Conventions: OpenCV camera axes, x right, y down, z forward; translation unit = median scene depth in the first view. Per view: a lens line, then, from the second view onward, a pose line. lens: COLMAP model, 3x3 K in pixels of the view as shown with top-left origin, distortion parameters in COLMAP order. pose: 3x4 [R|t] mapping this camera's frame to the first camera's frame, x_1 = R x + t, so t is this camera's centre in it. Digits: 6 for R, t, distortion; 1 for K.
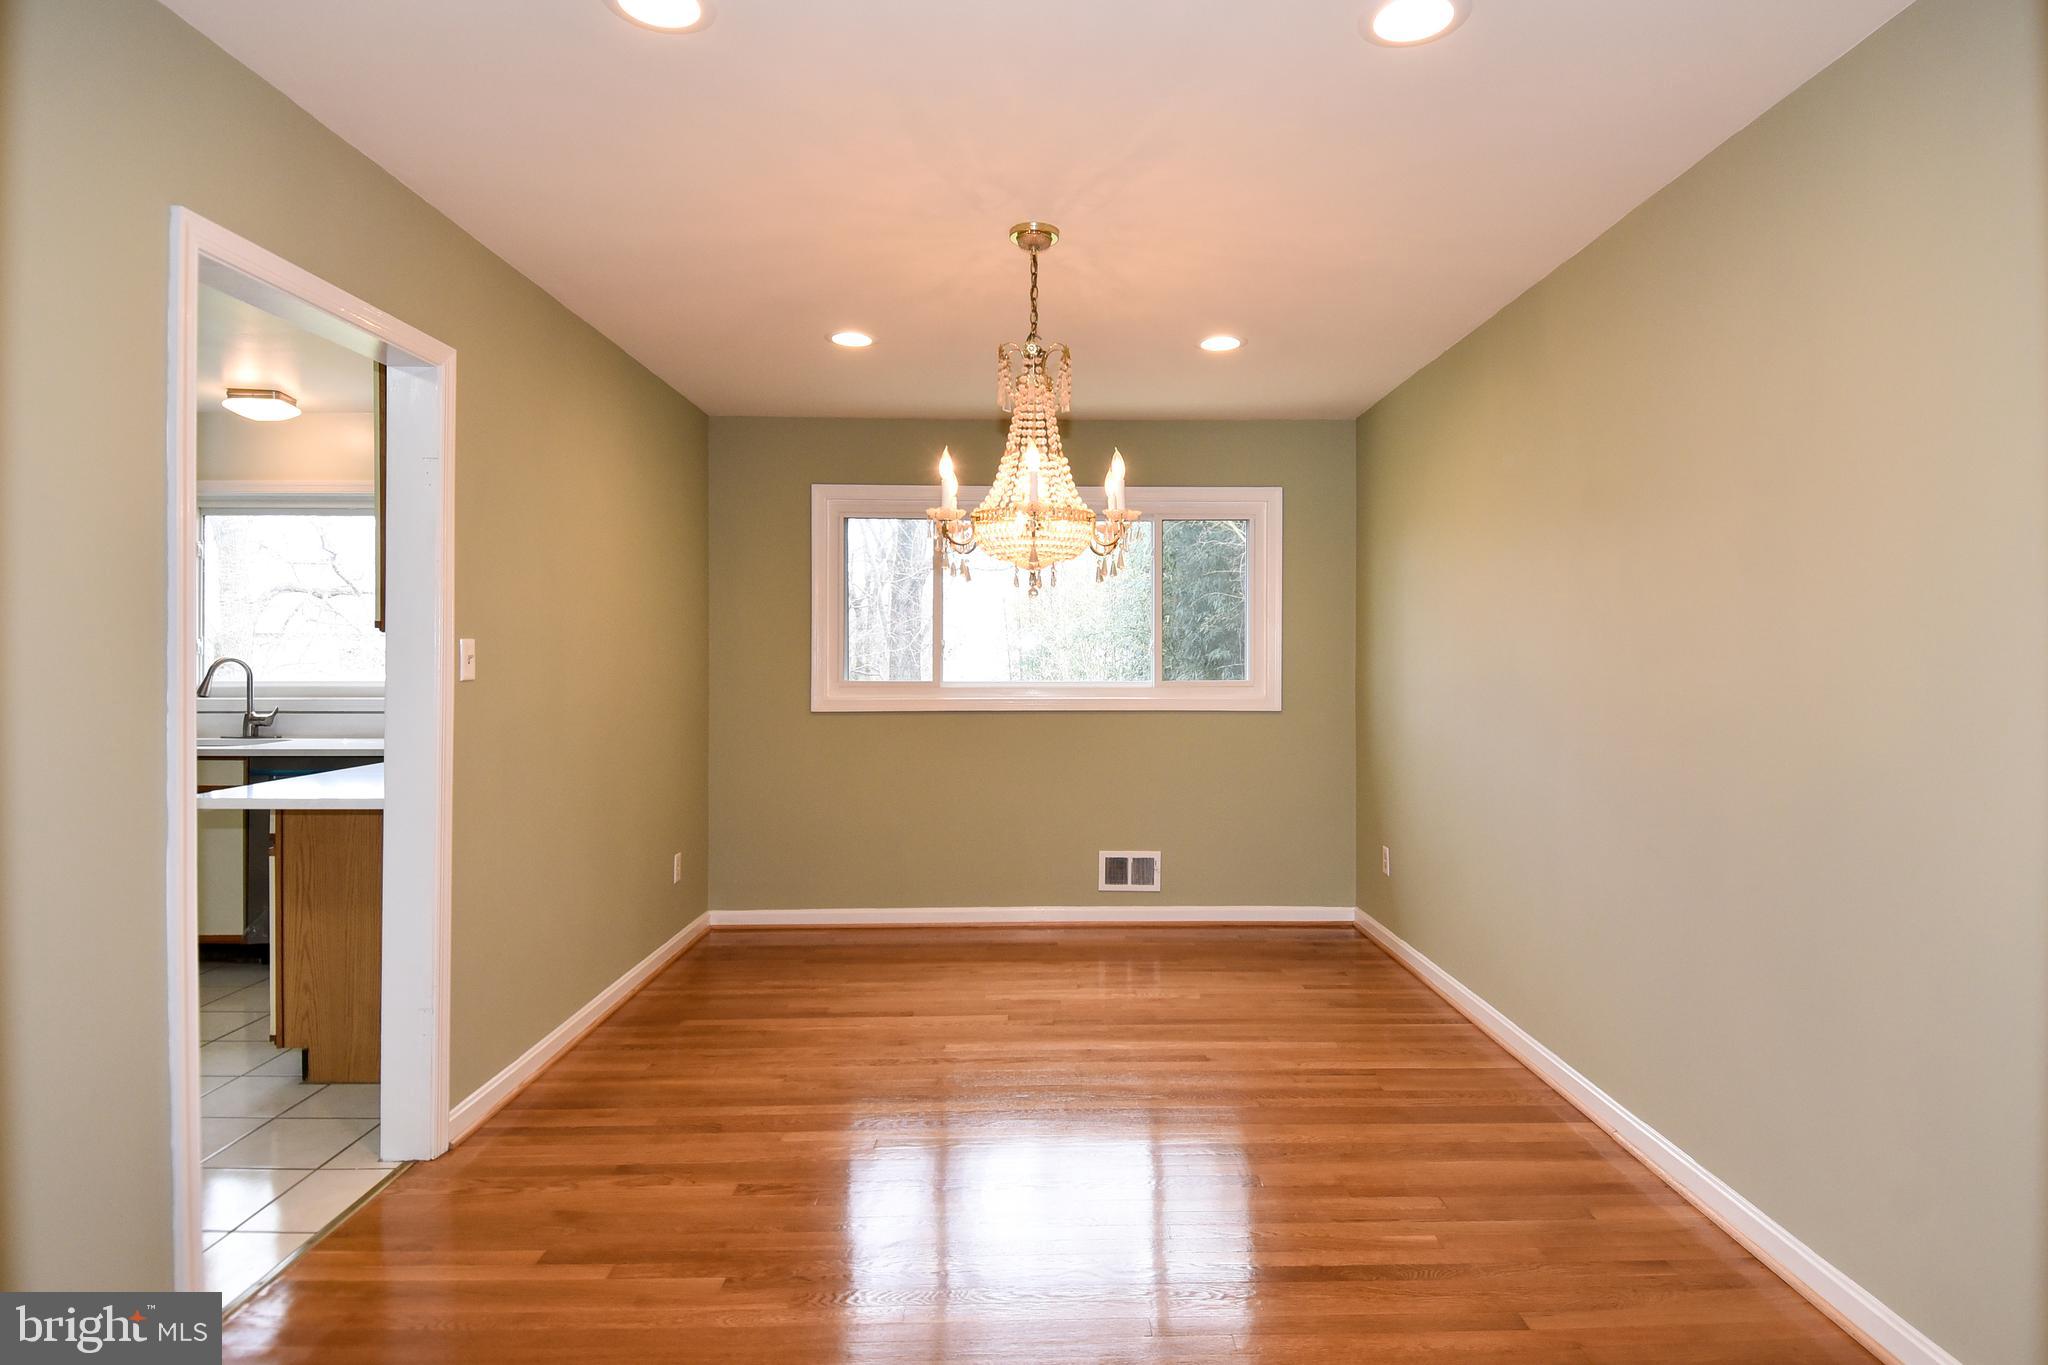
lens RADIAL K [[1117.3, 0, 1033.0], [0, 1117.3, 661.2], [0, 0, 1]] dist [-0.001663, -0.001527]
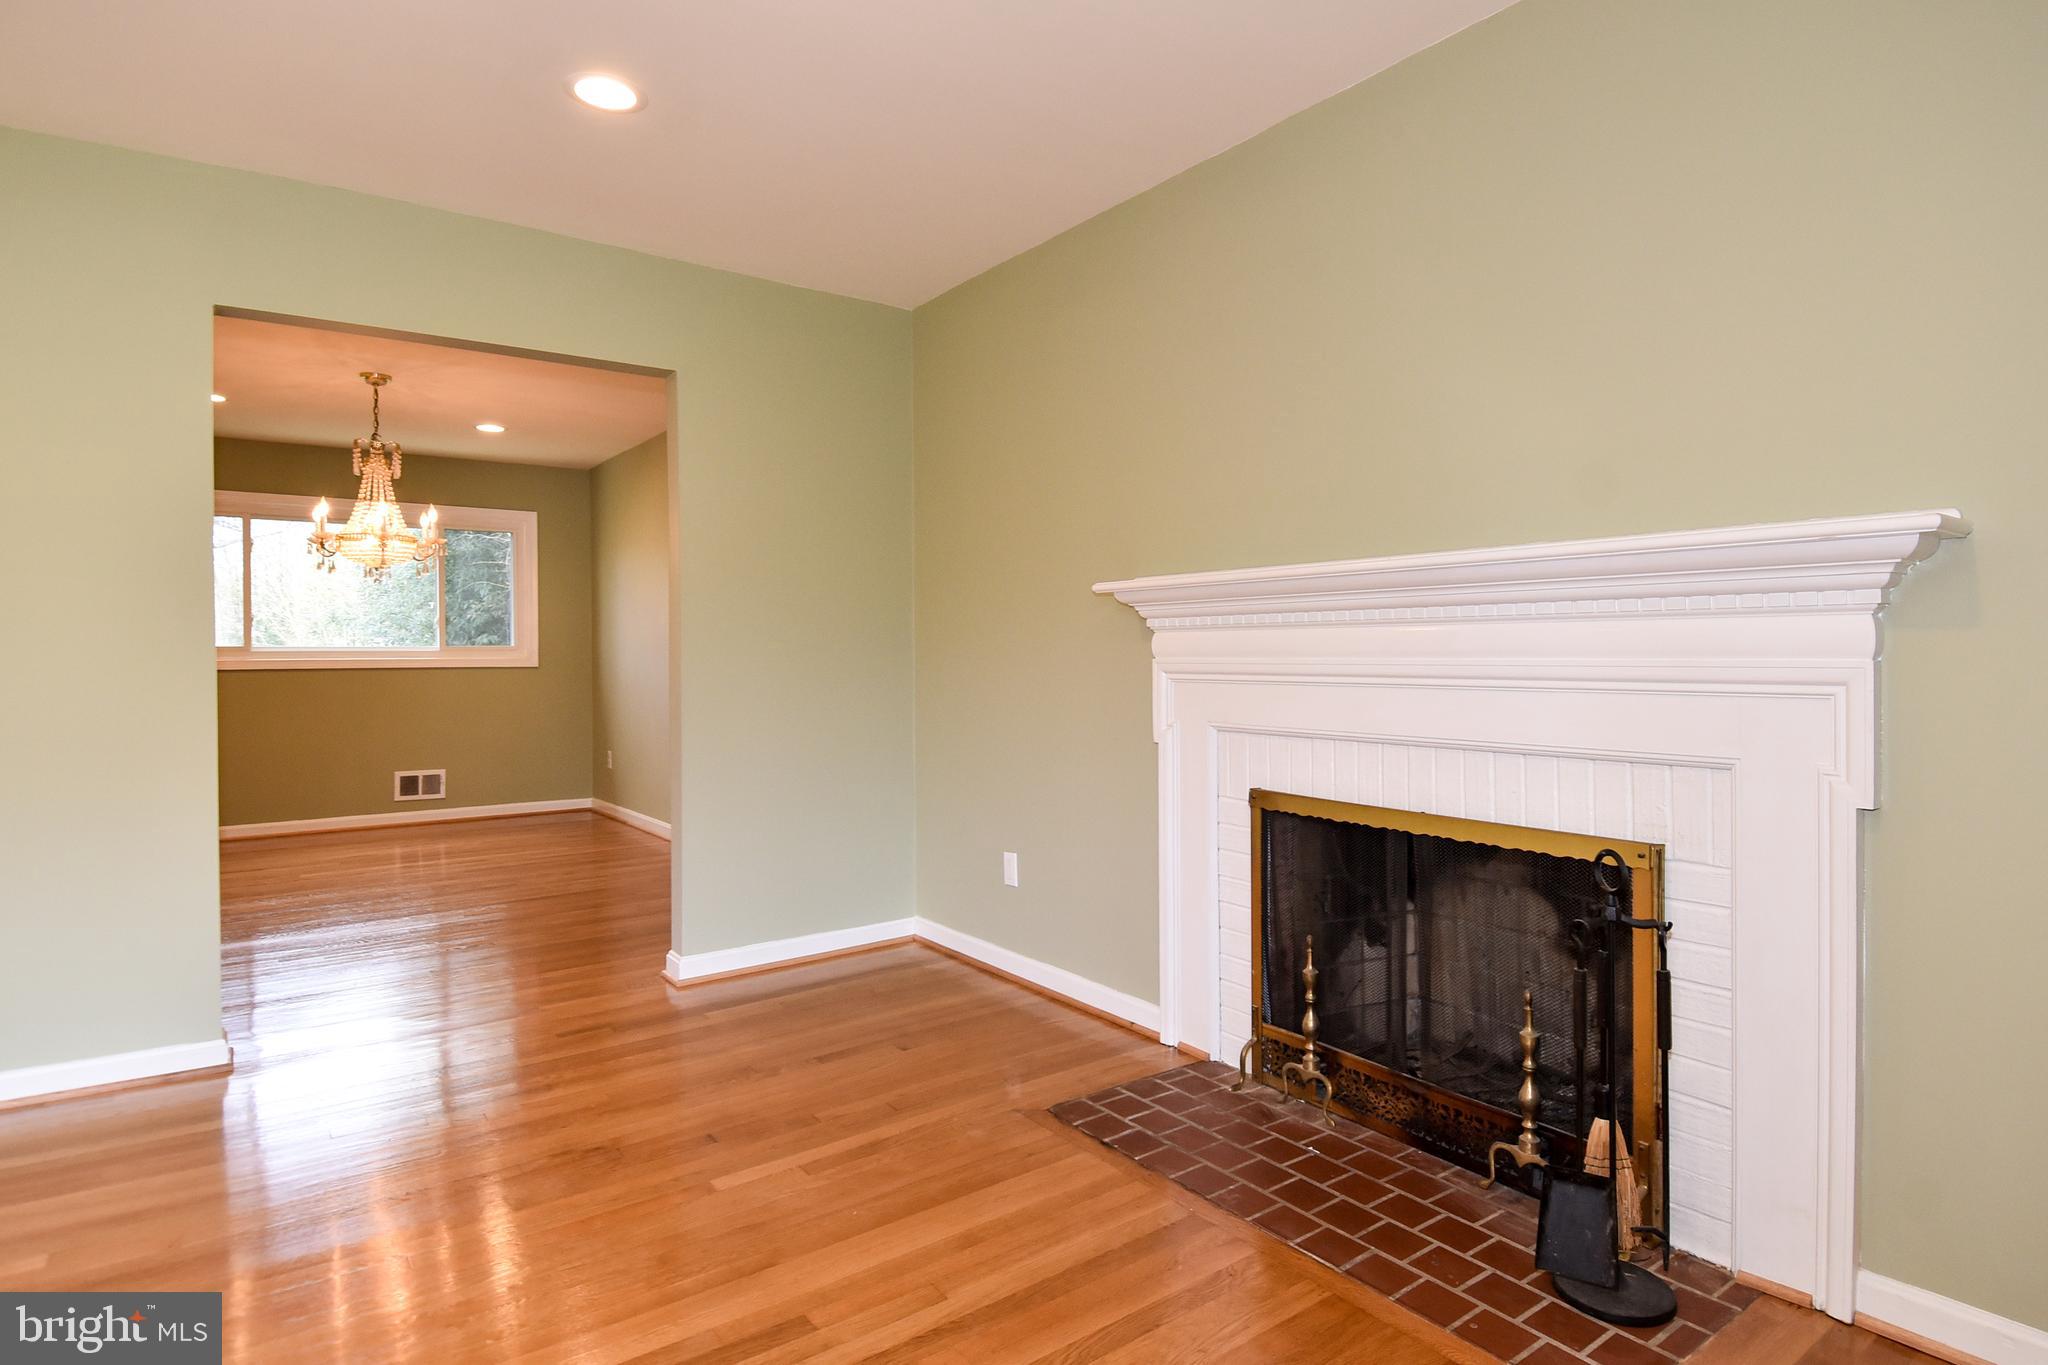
lens RADIAL K [[1117.3, 0, 1033.0], [0, 1117.3, 661.2], [0, 0, 1]] dist [-0.001663, -0.001527]
pose [[0.812450, -0.009927, 0.582946, -0.099275], [0.006870, 0.999949, 0.007453, 0.031213], [-0.582990, -0.002050, 0.812477, -0.546083]]
